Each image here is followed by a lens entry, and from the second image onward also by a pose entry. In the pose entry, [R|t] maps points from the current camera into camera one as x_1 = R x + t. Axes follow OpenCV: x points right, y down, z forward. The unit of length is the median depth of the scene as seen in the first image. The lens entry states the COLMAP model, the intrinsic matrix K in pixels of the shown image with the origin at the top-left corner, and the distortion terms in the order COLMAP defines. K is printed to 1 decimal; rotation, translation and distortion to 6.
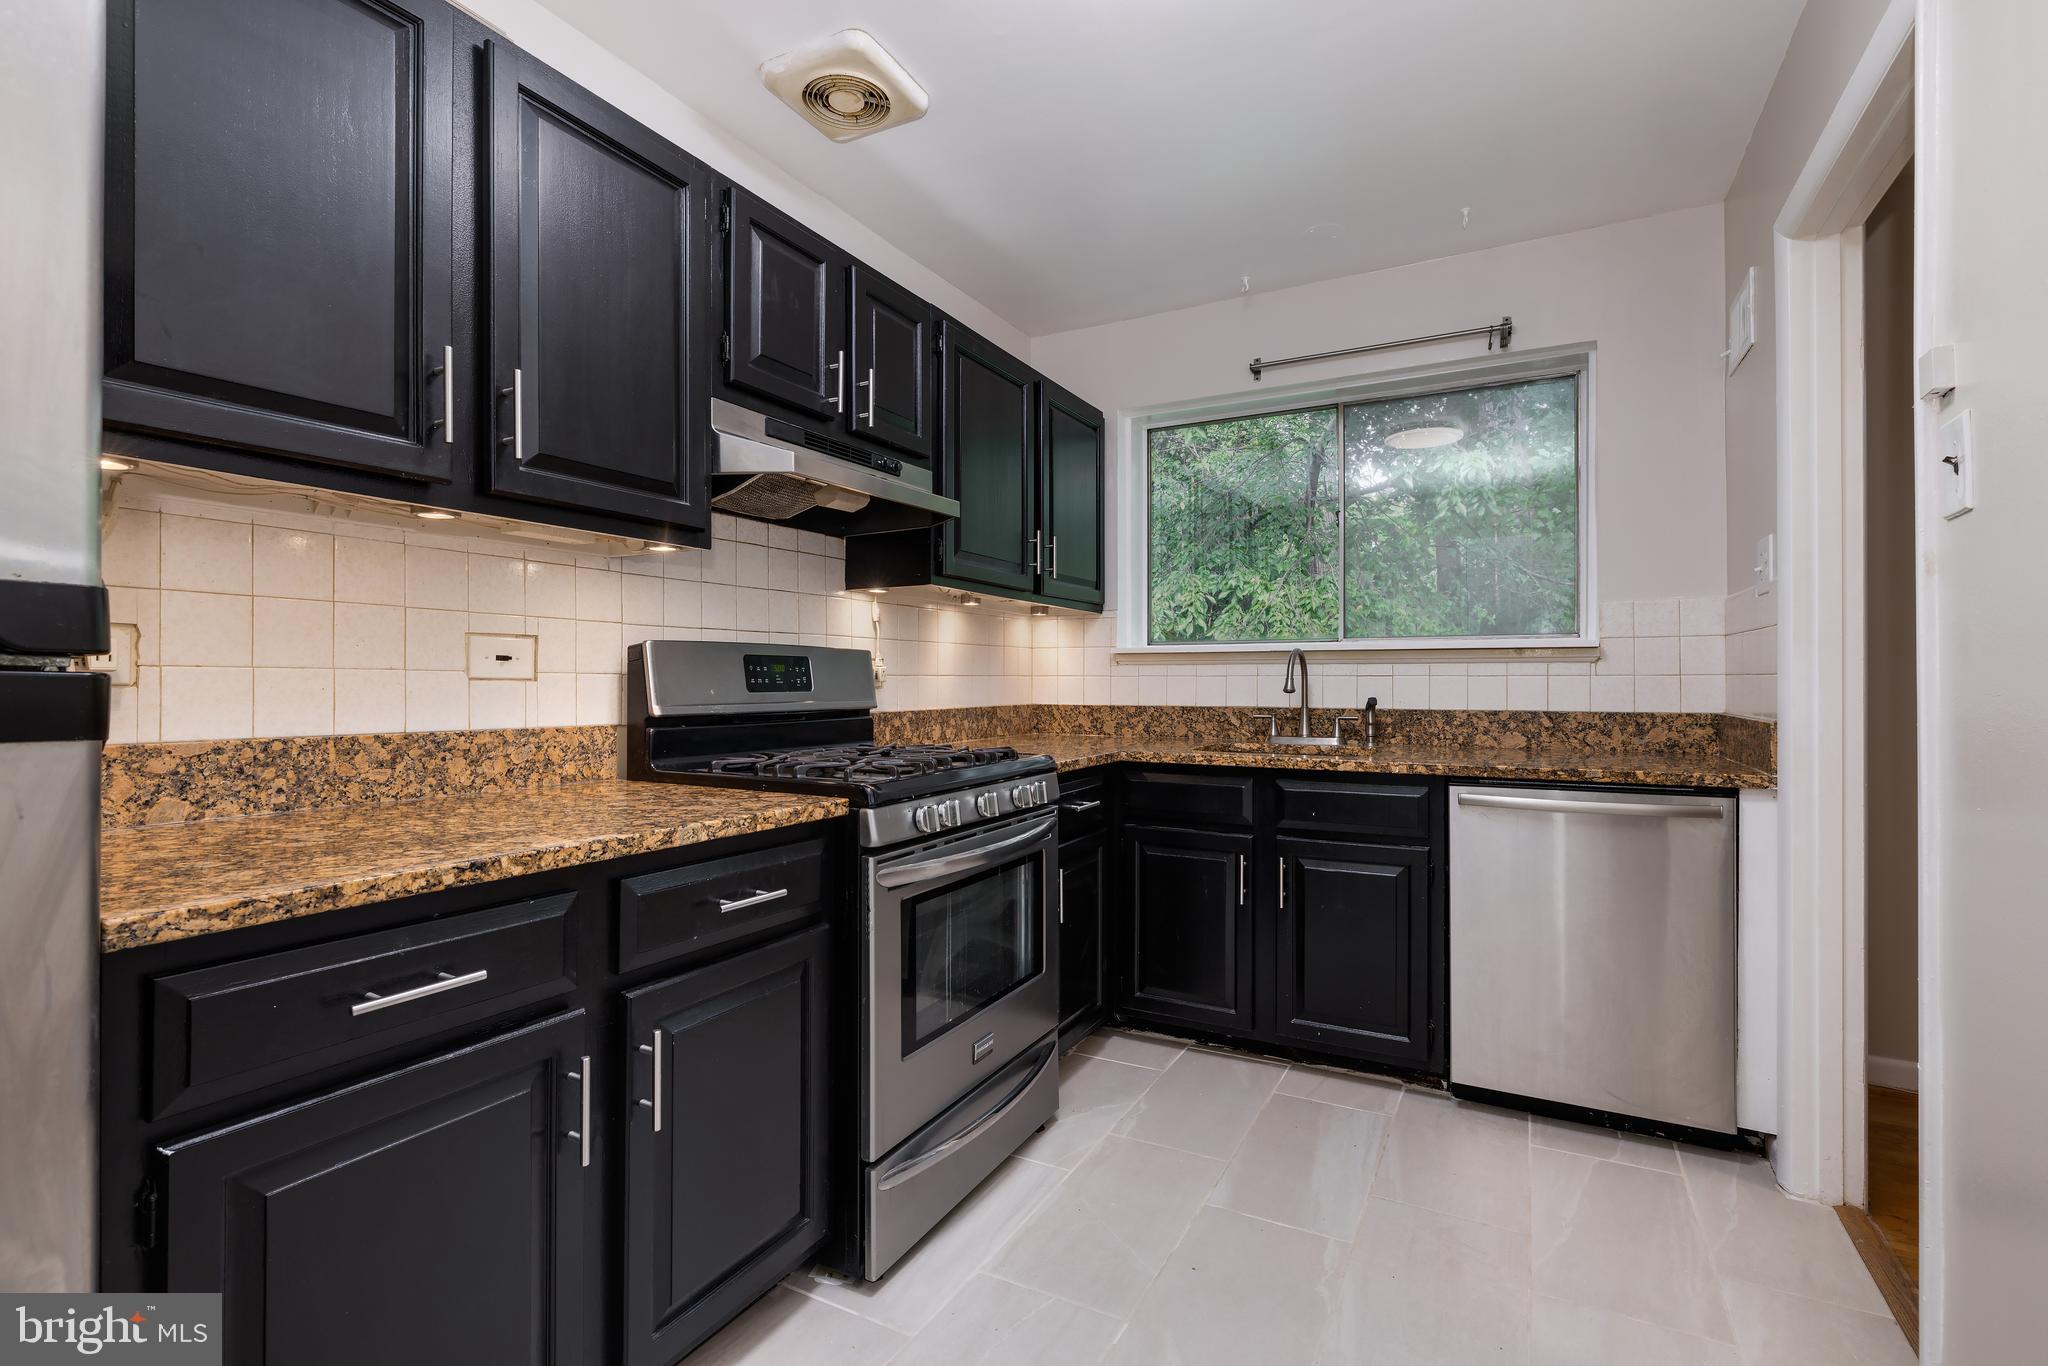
lens RADIAL K [[951.5, 0, 1024.0], [0, 951.5, 683.0], [0, 0, 1]] dist [0.012388, 0.000009]
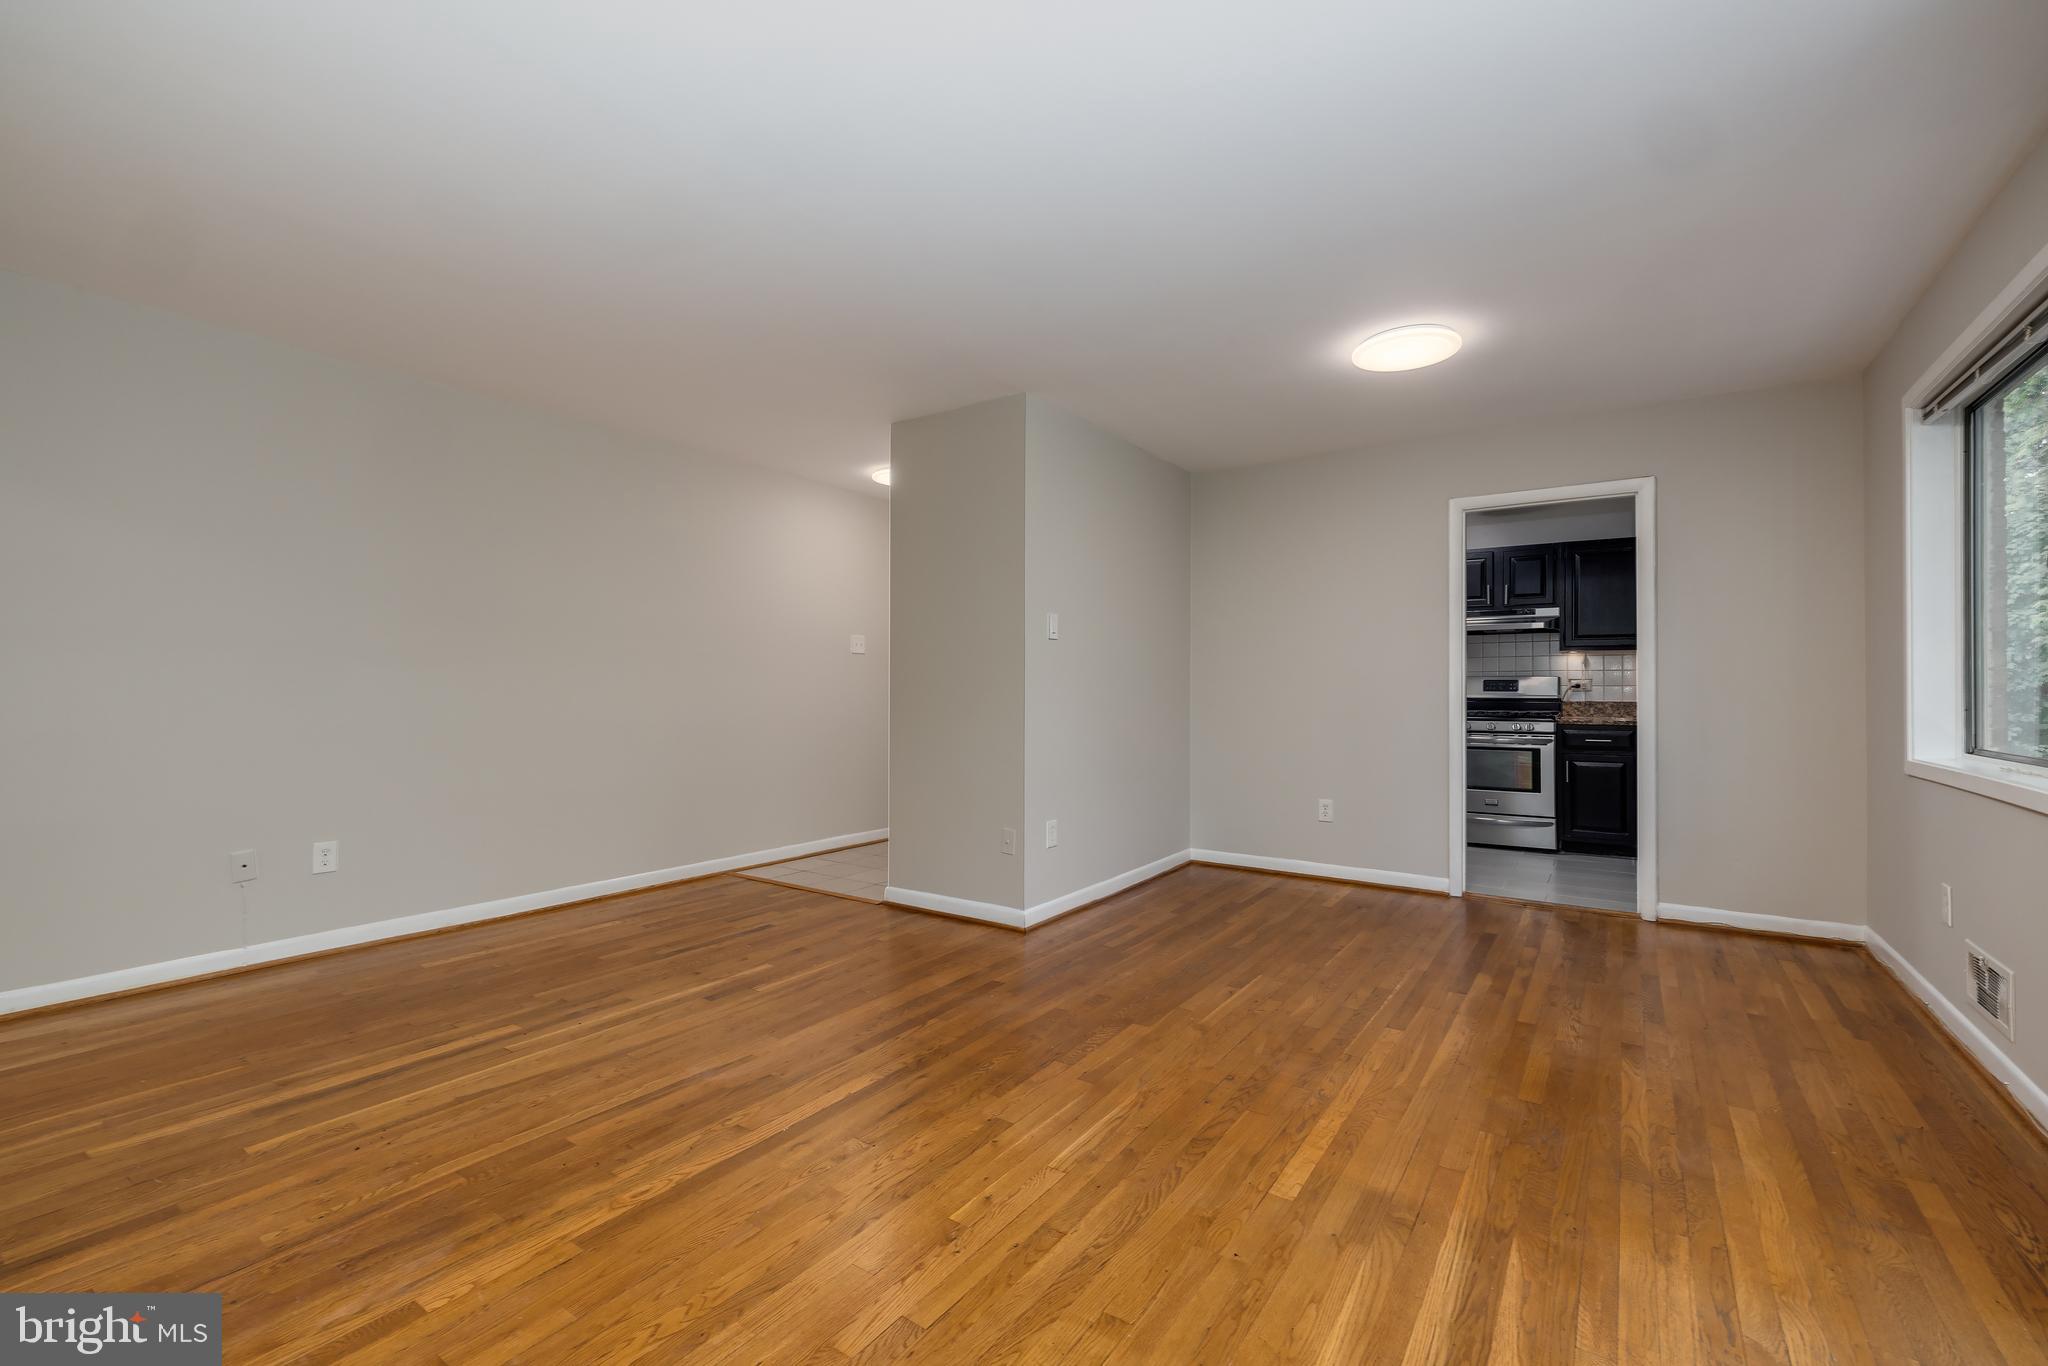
lens RADIAL K [[886.3, 0, 982.2], [0, 886.3, 687.7], [0, 0, 1]] dist [-0.000176, 0.000076]
pose [[-0.137293, -0.000773, -0.990530, 3.525879], [-0.003309, 0.999994, -0.000322, 0.003597], [0.990525, 0.003233, -0.137295, -0.308726]]
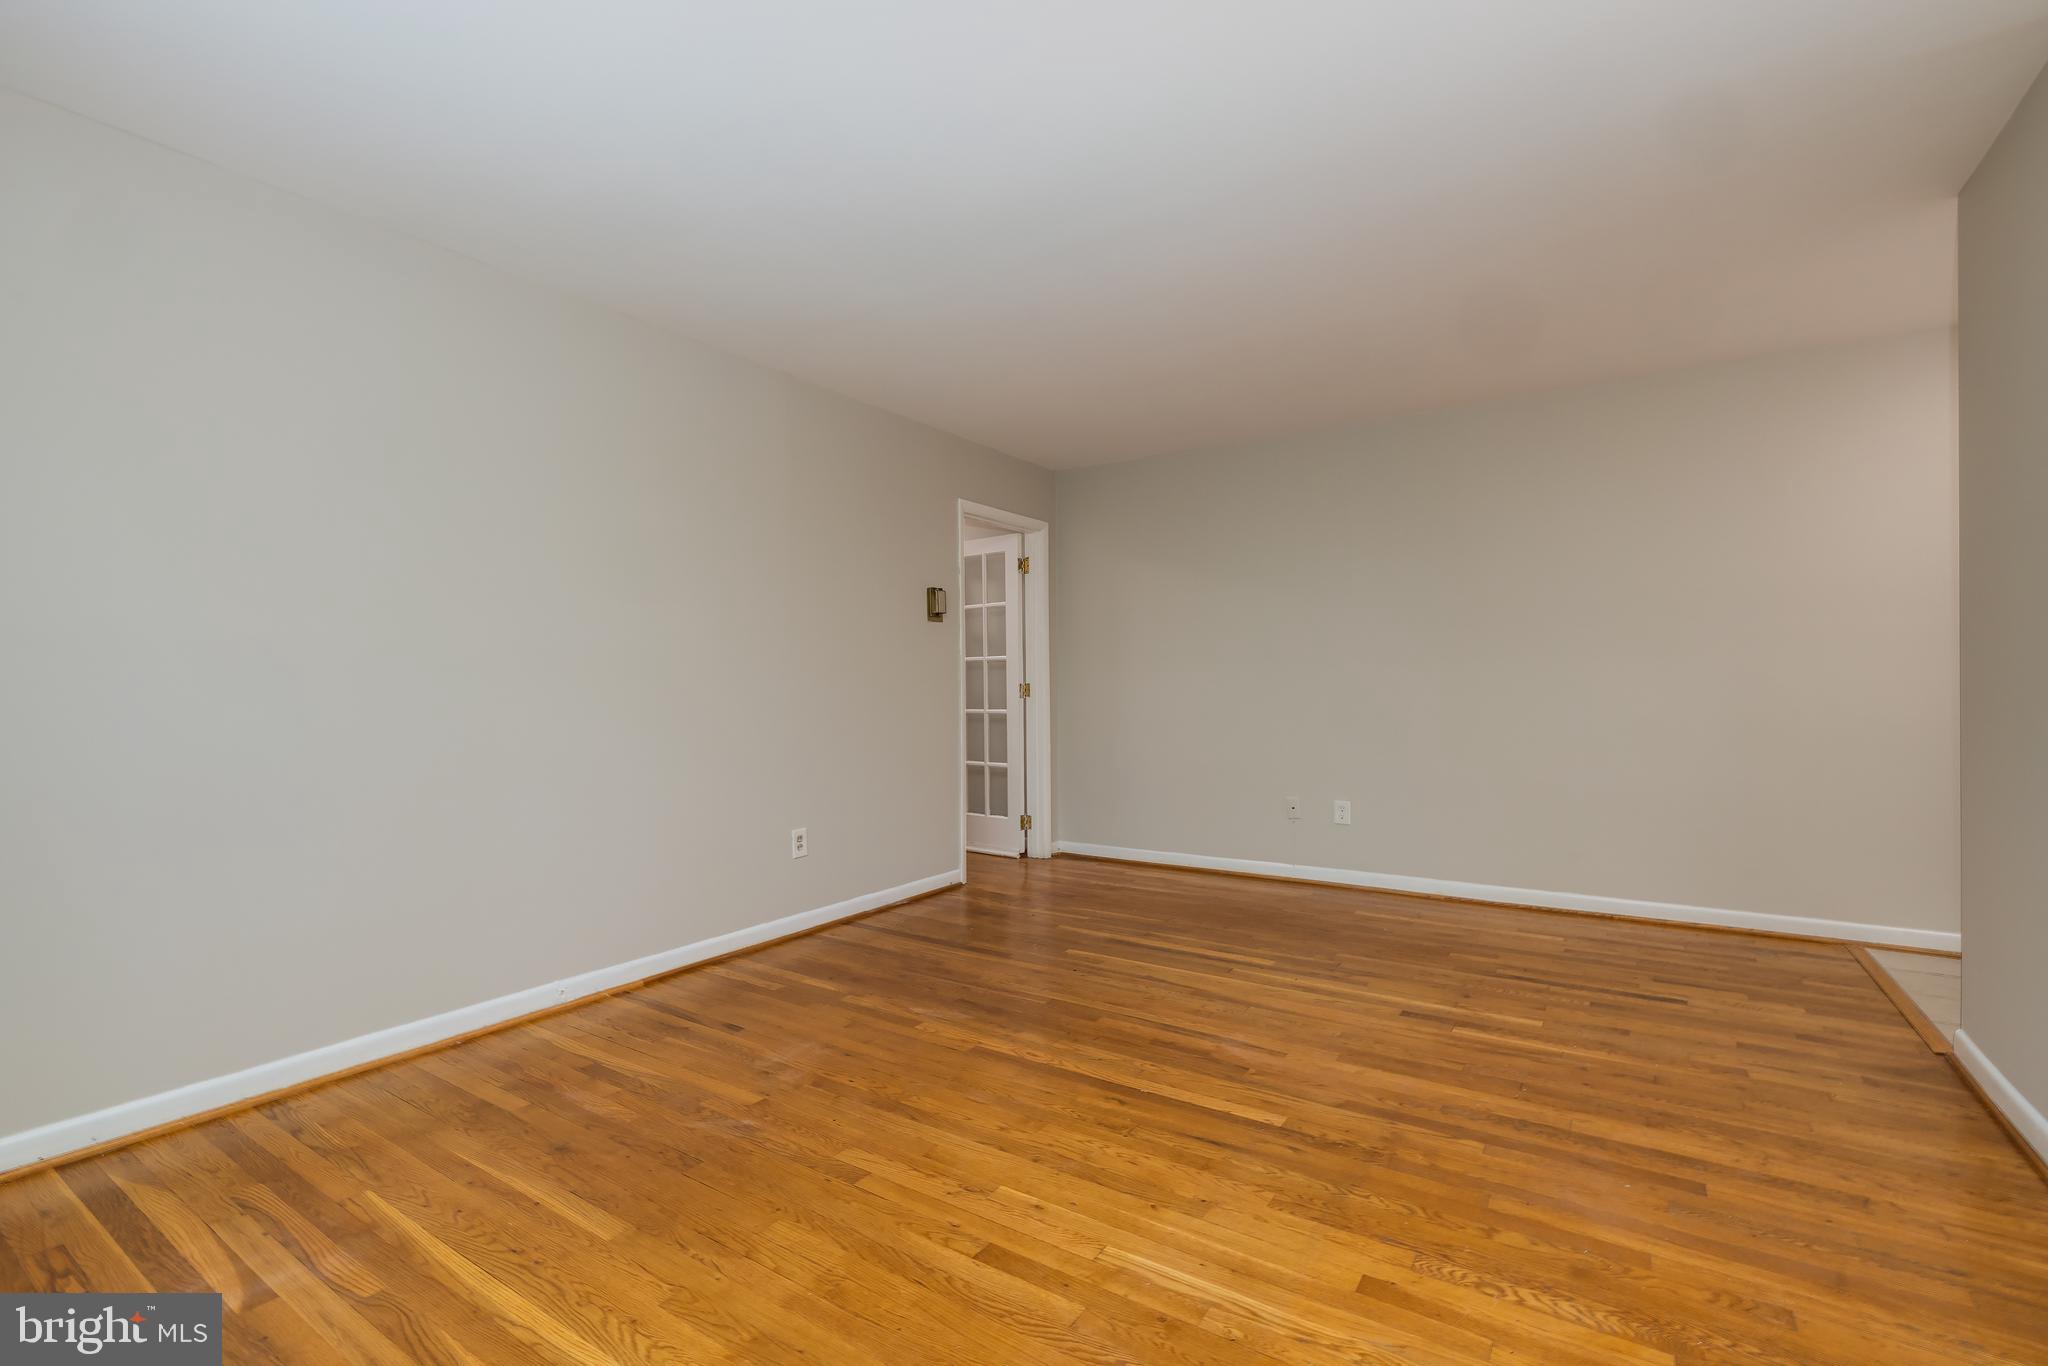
lens RADIAL K [[885.8, 0, 1063.7], [0, 885.8, 689.7], [0, 0, 1]] dist [-0.002167, 0.000417]
pose [[-0.996949, 0.009302, 0.077494, 2.383966], [0.009668, 0.999944, 0.004347, 0.019106], [-0.077449, 0.005083, -0.996983, 0.538567]]
